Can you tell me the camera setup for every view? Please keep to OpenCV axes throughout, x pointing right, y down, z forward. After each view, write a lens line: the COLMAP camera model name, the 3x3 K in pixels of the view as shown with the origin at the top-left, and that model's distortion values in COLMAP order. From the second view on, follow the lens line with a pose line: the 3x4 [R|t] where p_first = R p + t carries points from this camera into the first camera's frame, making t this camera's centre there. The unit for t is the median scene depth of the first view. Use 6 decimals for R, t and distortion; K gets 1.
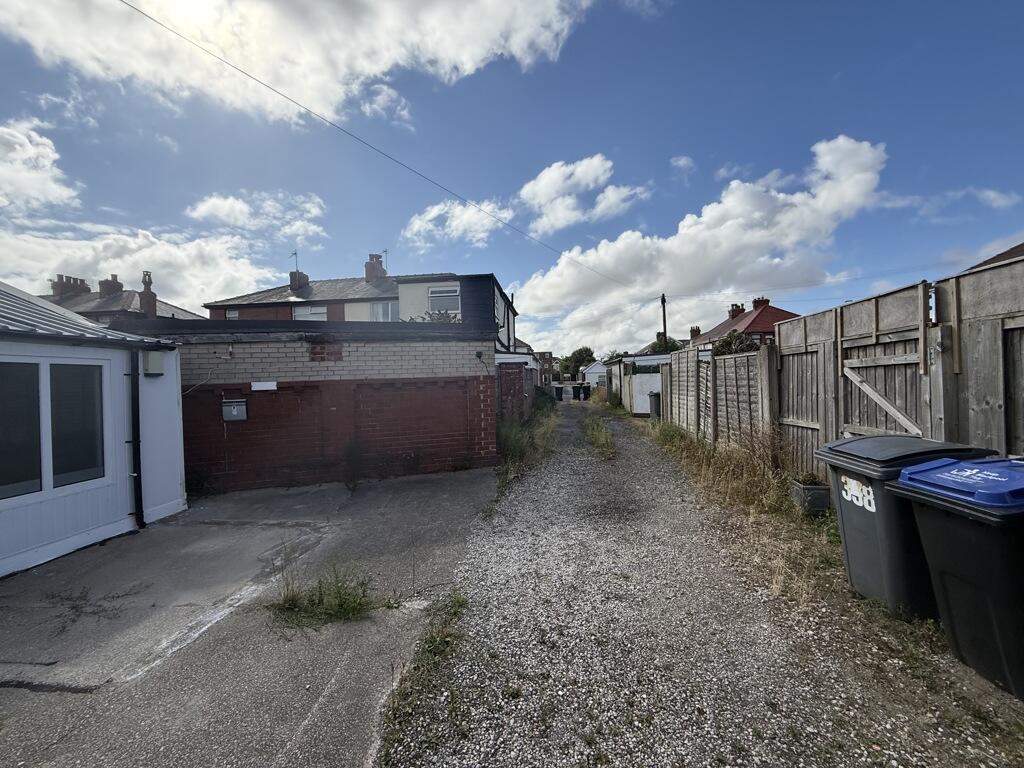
lens RADIAL K [[411.0, 0, 513.8], [0, 411.0, 384.2], [0, 0, 1]] dist [-0.013735, 0.000224]
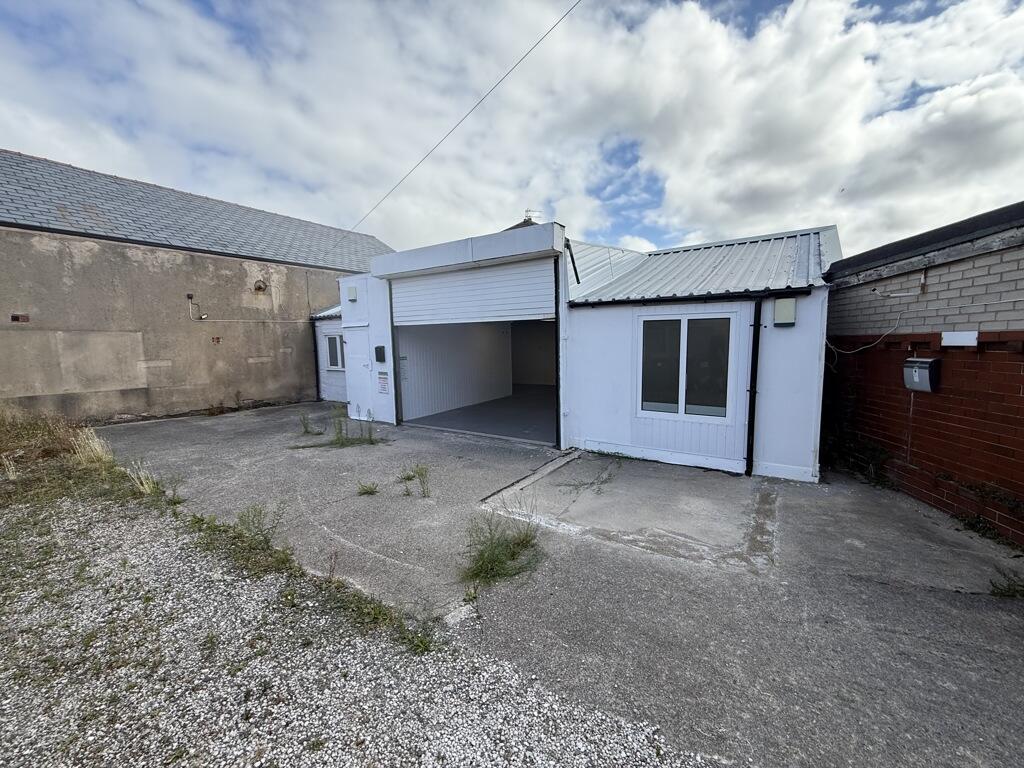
lens RADIAL K [[411.0, 0, 514.8], [0, 411.0, 386.3], [0, 0, 1]] dist [-0.013735, 0.000224]
pose [[-0.477843, 0.128493, -0.868997, 0.236535], [0.015892, 0.990347, 0.137697, -0.022282], [0.878301, 0.051988, -0.475273, 0.942039]]
